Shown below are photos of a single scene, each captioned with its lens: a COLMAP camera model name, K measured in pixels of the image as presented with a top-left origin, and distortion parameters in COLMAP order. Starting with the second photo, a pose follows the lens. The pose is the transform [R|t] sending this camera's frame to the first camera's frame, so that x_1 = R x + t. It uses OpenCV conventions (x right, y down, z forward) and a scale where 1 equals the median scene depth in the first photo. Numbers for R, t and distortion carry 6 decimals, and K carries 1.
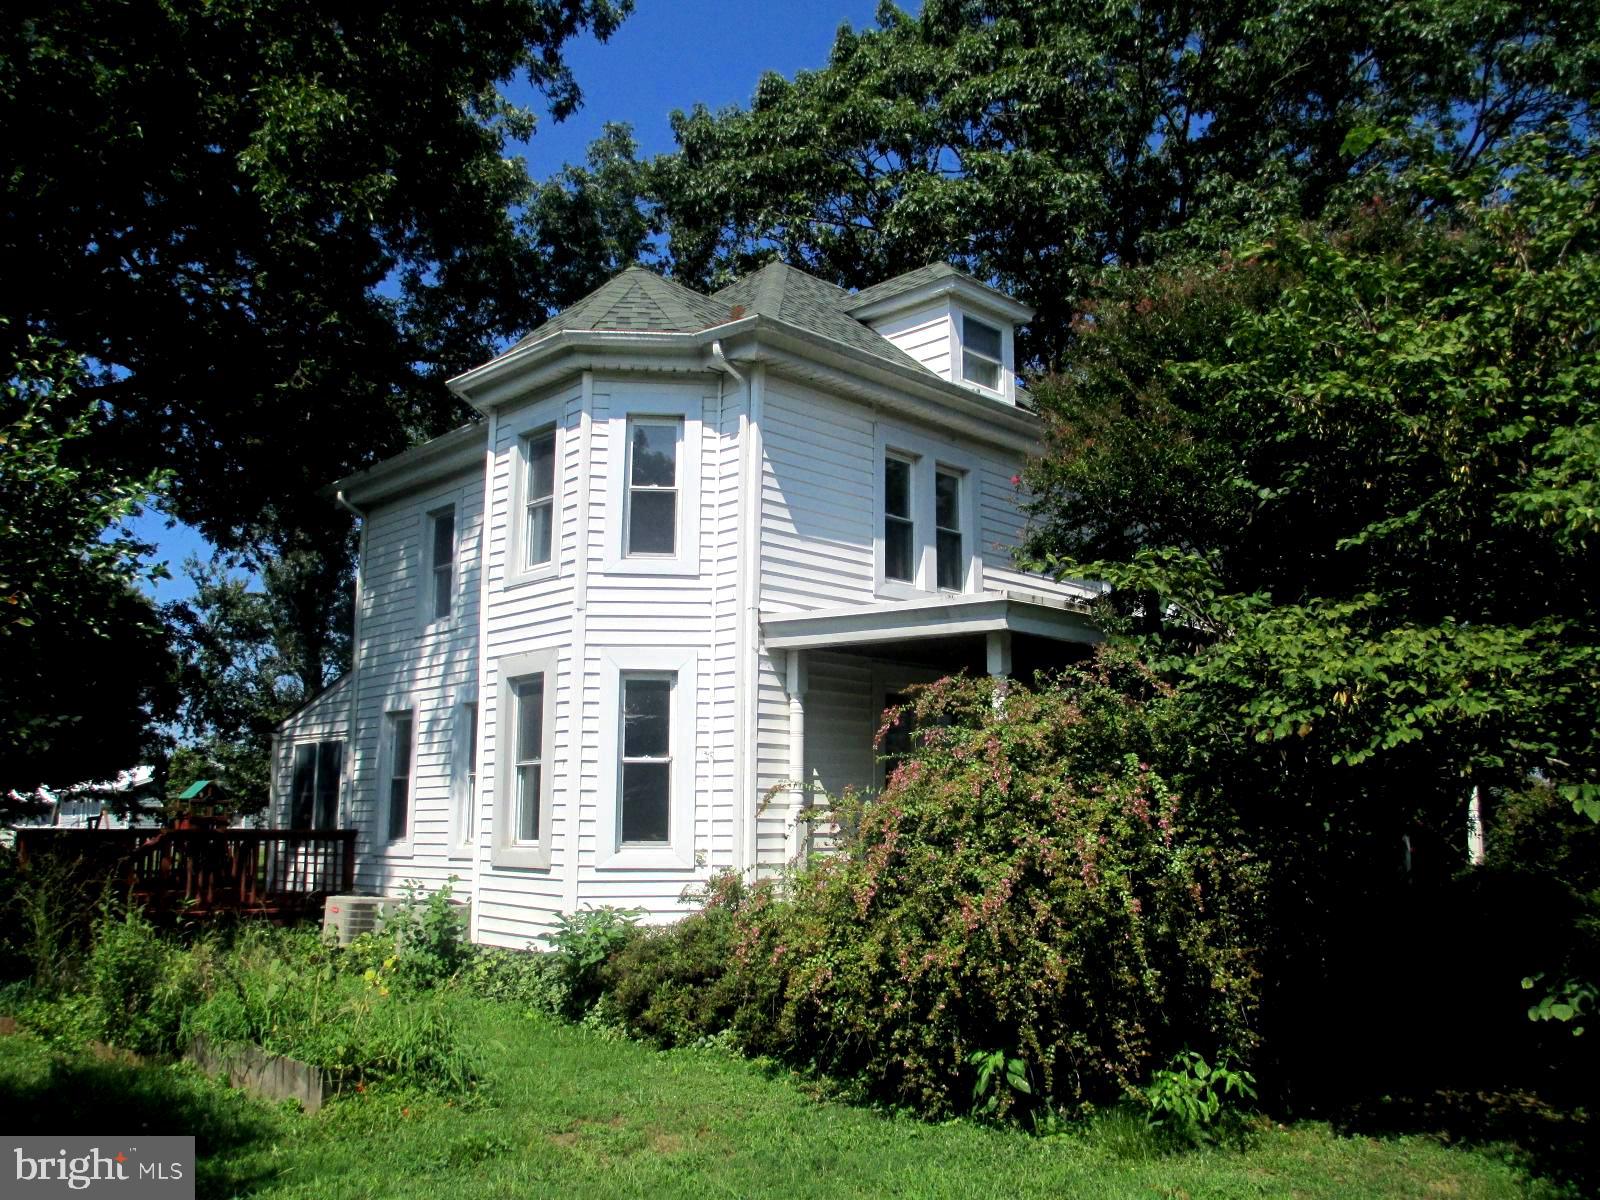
lens RADIAL K [[1327.9, 0, 800.0], [0, 1327.9, 600.0], [0, 0, 1]] dist [0.002333, -0.068684]
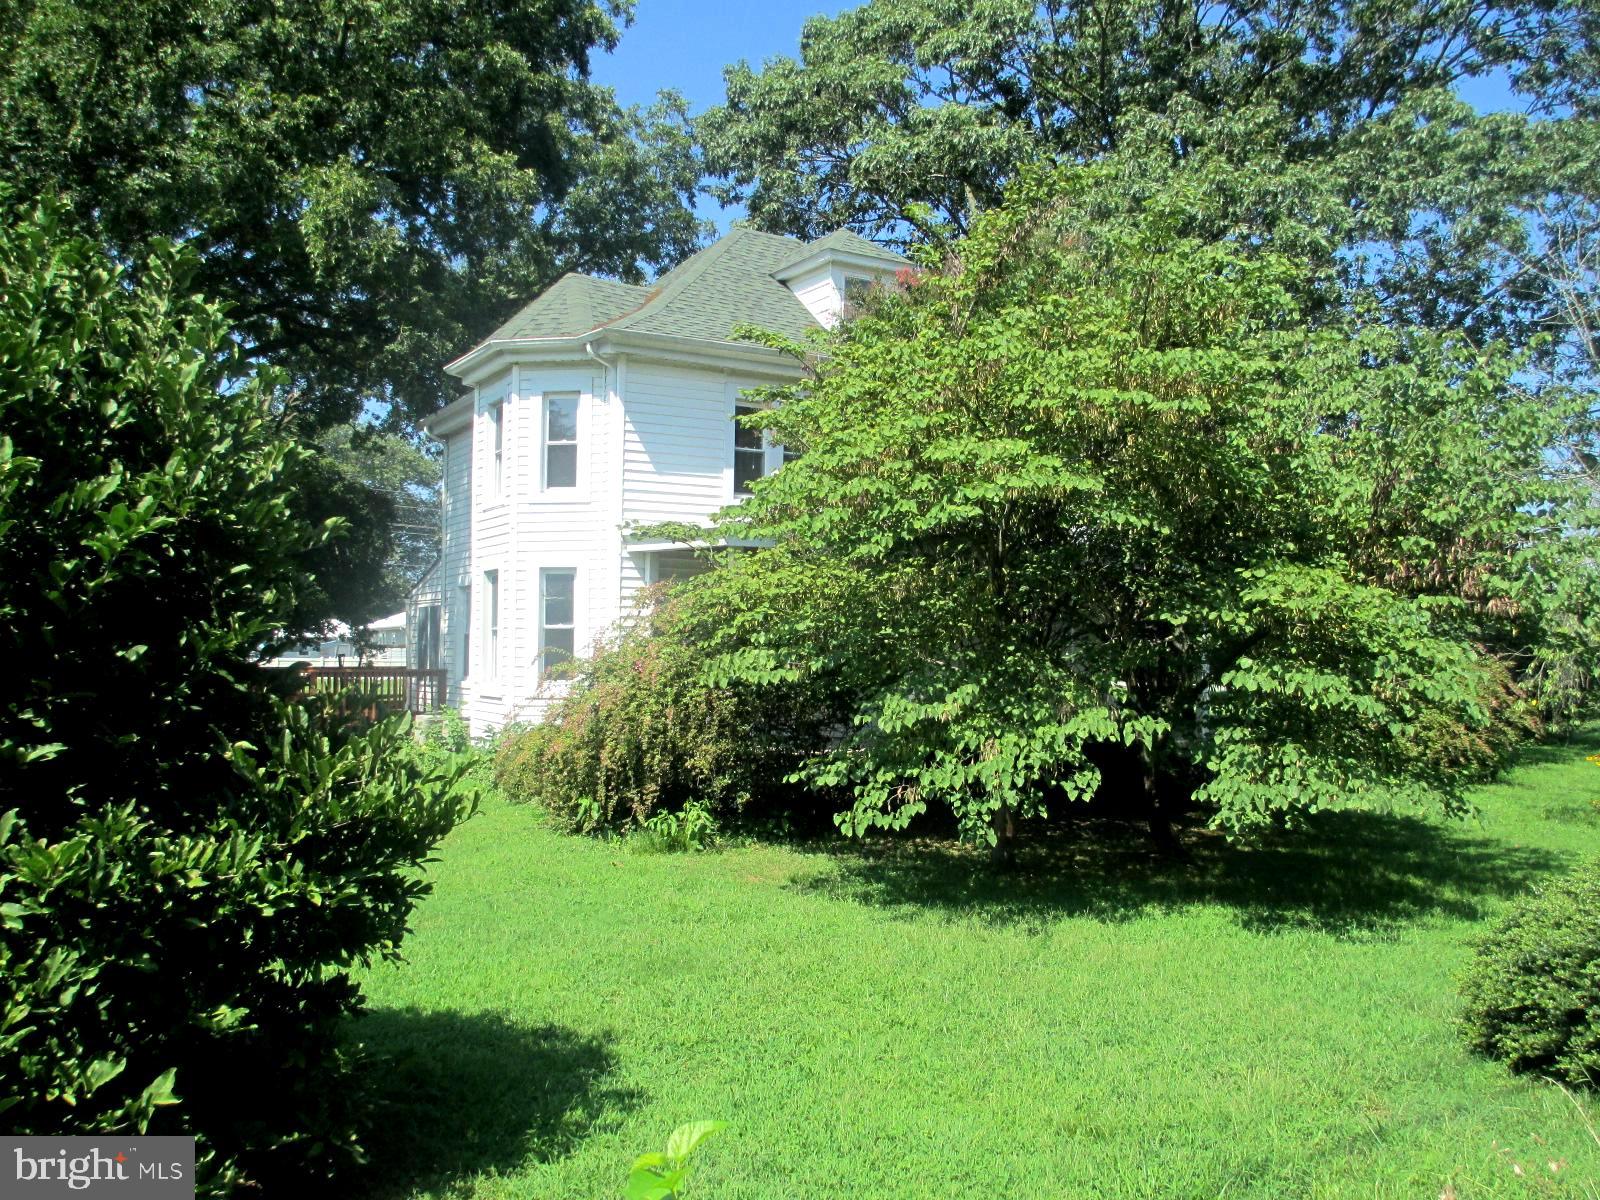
lens RADIAL K [[1327.9, 0, 800.0], [0, 1327.9, 600.0], [0, 0, 1]] dist [0.002333, -0.068684]
pose [[0.972496, -0.005895, -0.232845, 0.487179], [0.036352, 0.991270, 0.126734, -0.088017], [0.230065, -0.131712, 0.964221, -0.380770]]
